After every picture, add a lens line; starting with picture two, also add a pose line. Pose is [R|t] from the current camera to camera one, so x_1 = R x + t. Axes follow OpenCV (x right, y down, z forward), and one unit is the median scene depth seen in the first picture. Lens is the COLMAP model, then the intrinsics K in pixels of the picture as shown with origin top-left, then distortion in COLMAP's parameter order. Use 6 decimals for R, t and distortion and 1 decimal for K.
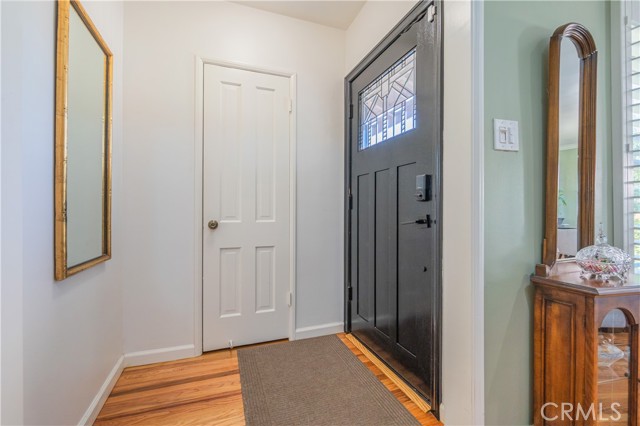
lens RADIAL K [[281.8, 0, 321.8], [0, 281.8, 211.5], [0, 0, 1]] dist [0.001958, -0.000274]
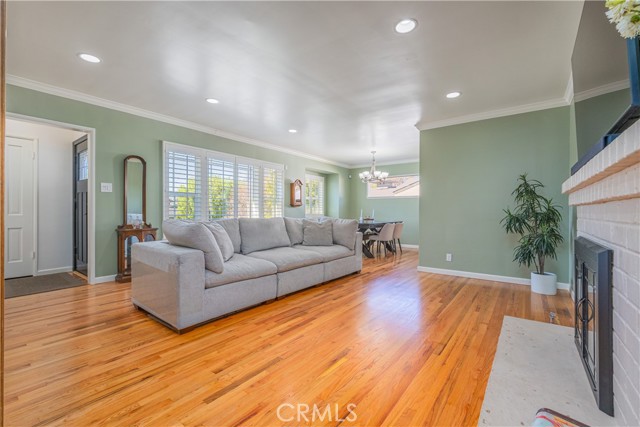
lens RADIAL K [[281.8, 0, 321.8], [0, 281.8, 212.0], [0, 0, 1]] dist [0.001958, -0.000274]
pose [[0.843752, -0.003630, 0.536720, 0.517785], [0.003640, 0.999993, 0.001041, 0.019532], [-0.536720, 0.001076, 0.843759, -1.698782]]
